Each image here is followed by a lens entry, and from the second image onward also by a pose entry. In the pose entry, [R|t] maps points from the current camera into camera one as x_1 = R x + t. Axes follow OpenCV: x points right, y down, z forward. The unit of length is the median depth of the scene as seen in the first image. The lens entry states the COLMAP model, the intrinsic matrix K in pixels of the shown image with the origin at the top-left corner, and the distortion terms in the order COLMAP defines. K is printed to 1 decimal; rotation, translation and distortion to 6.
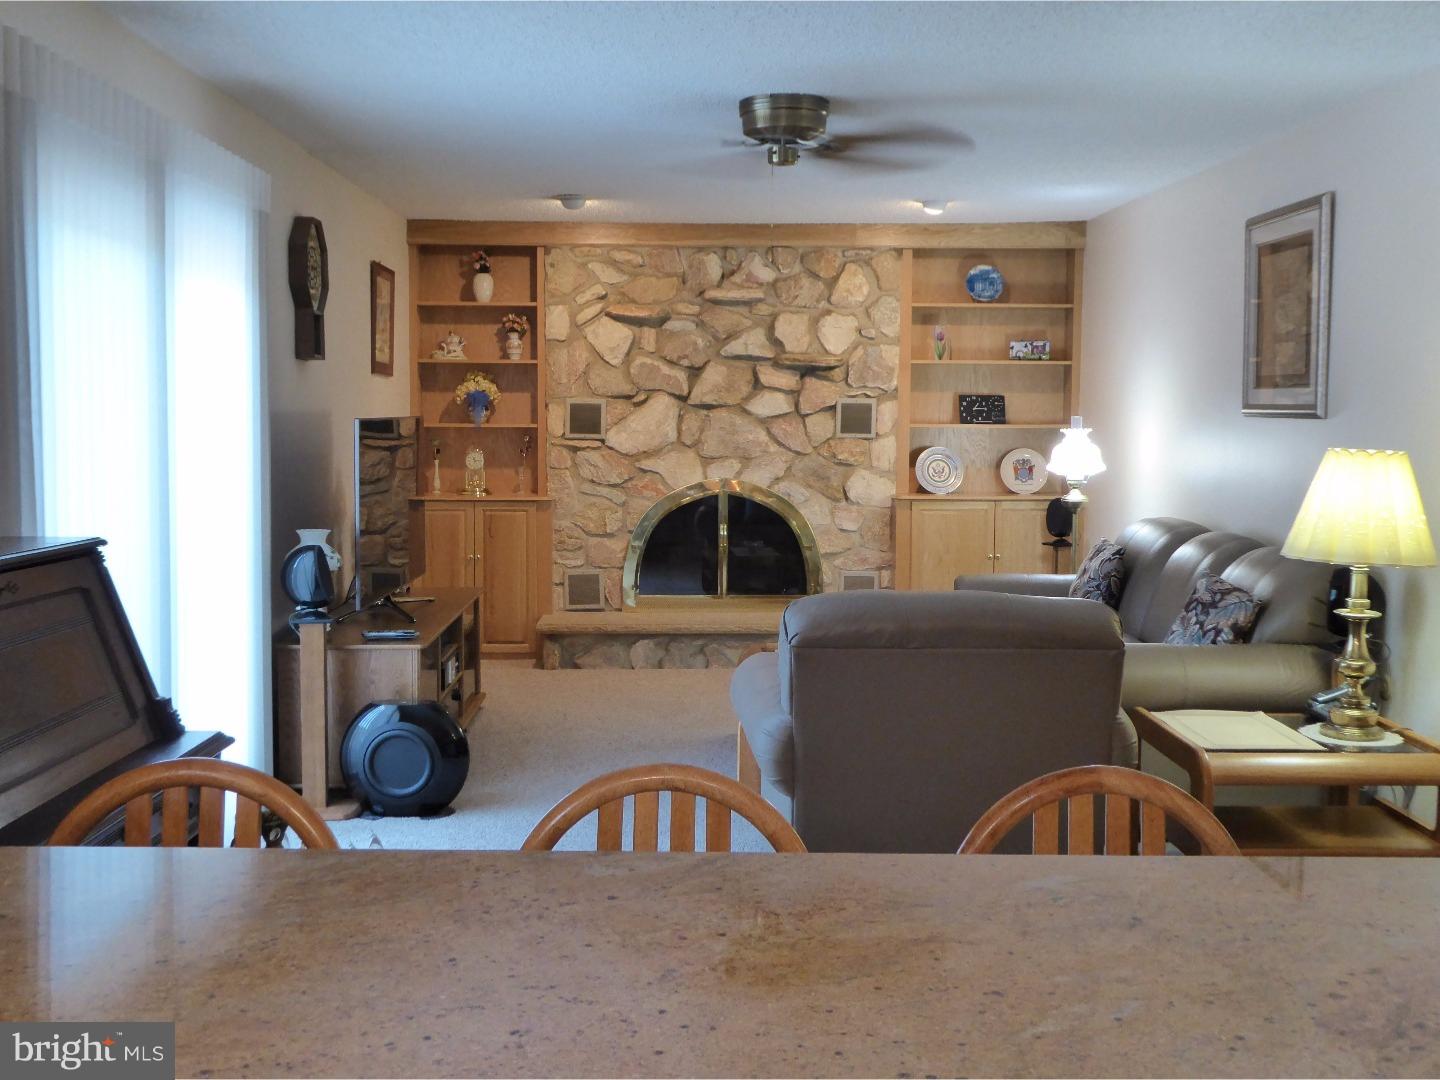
lens RADIAL K [[1483.4, 0, 728.3], [0, 1483.4, 529.0], [0, 0, 1]] dist [0.004708, 0.000000]
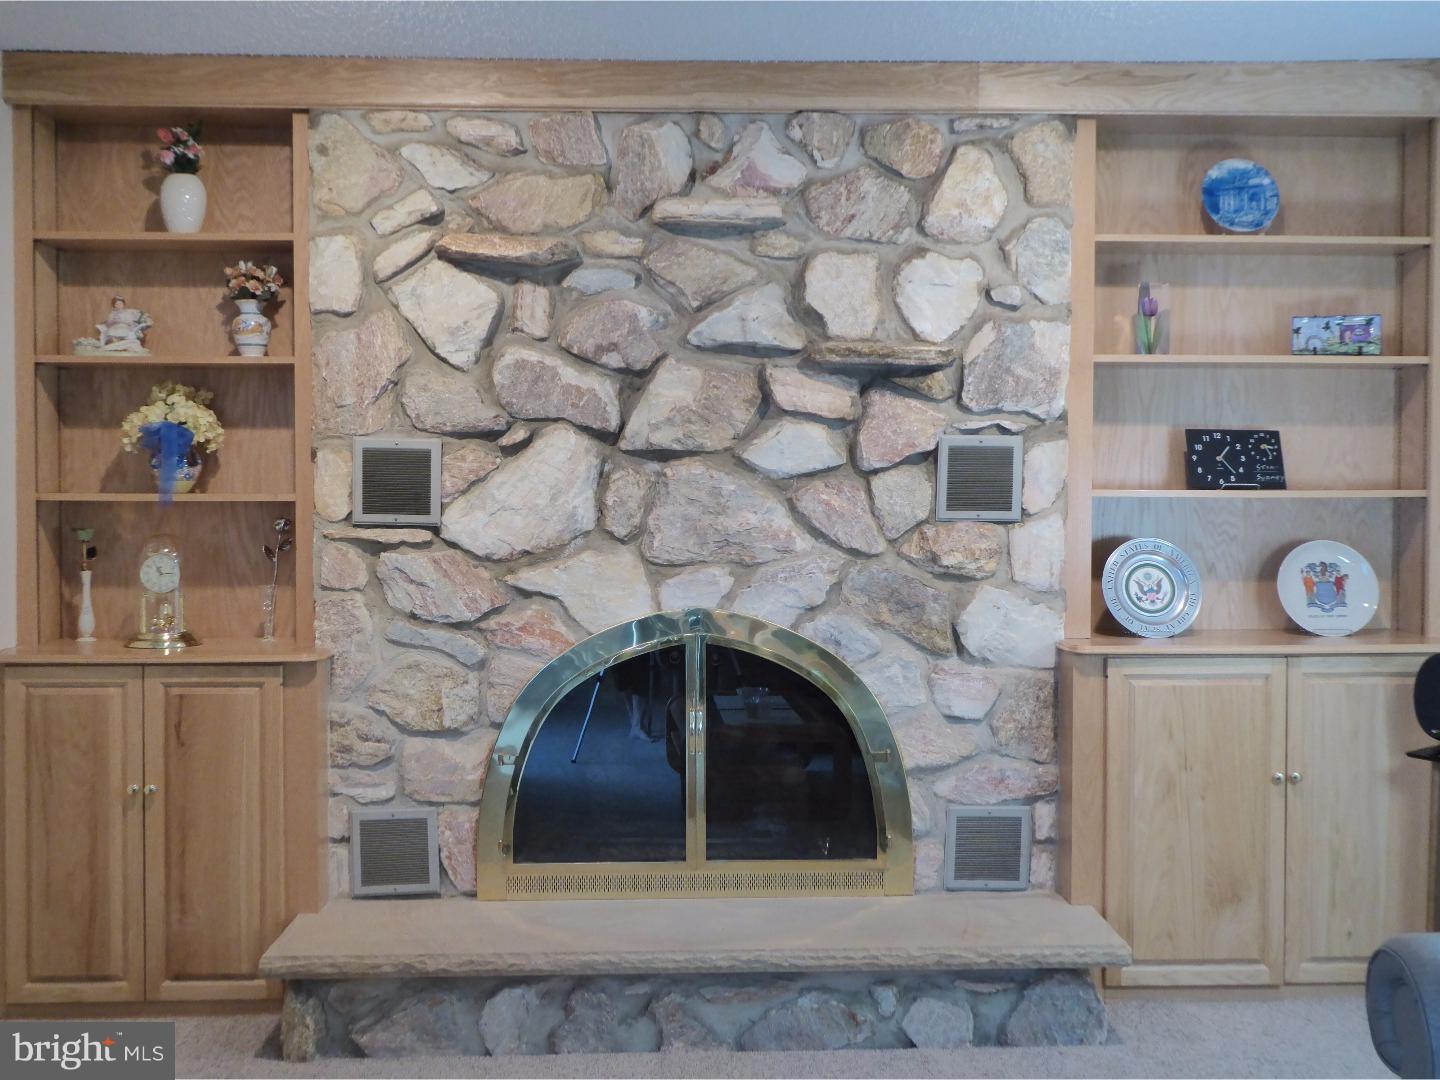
lens RADIAL K [[1483.4, 0, 727.9], [0, 1483.4, 527.7], [0, 0, 1]] dist [0.004708, 0.000000]
pose [[0.999956, -0.004906, 0.007997, 0.003076], [0.005313, 0.998650, -0.051665, -0.035642], [-0.007733, 0.051705, 0.998632, 0.539313]]
